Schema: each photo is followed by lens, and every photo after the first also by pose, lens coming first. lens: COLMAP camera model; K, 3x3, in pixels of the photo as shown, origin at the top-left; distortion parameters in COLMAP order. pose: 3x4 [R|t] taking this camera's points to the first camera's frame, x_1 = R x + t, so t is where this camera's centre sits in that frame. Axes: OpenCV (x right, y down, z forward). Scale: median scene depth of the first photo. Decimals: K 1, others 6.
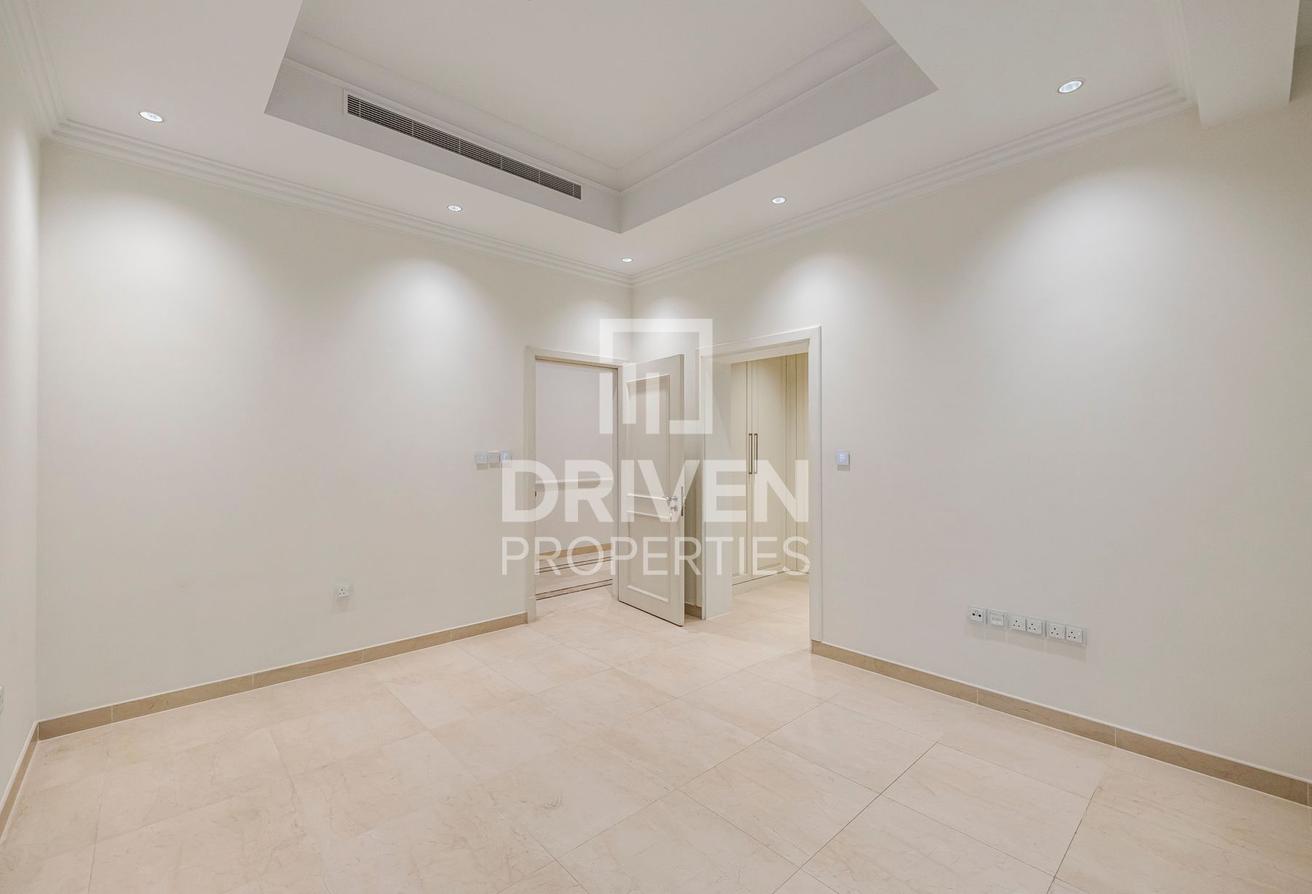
lens RADIAL K [[553.5, 0, 656.9], [0, 553.5, 441.7], [0, 0, 1]] dist [0.005025, -0.000184]
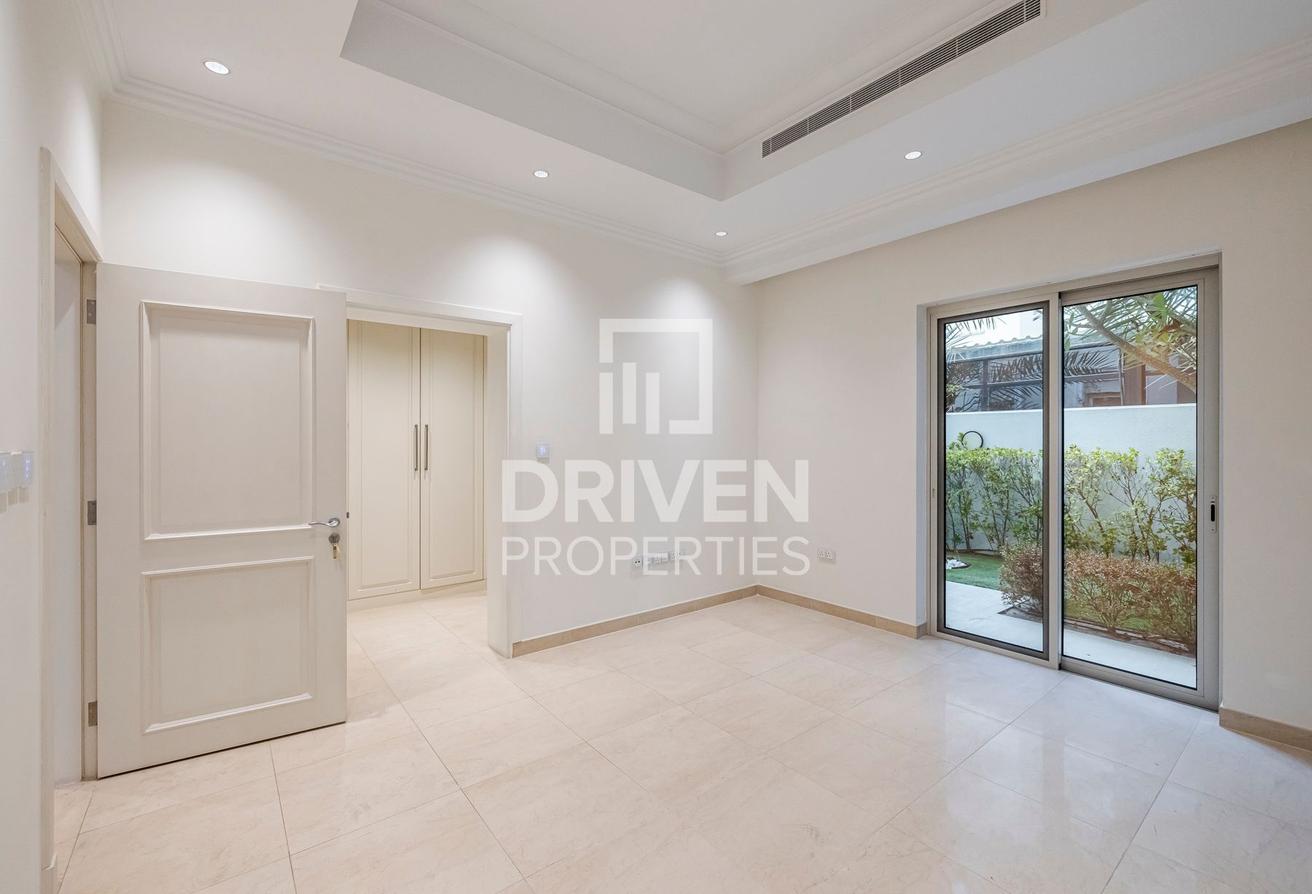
lens RADIAL K [[553.5, 0, 656.9], [0, 553.5, 441.7], [0, 0, 1]] dist [0.005025, -0.000184]
pose [[0.069293, 0.005183, 0.997583, -0.673564], [-0.013303, 0.999902, -0.004271, 0.013738], [-0.997508, -0.012975, 0.069355, 0.720985]]
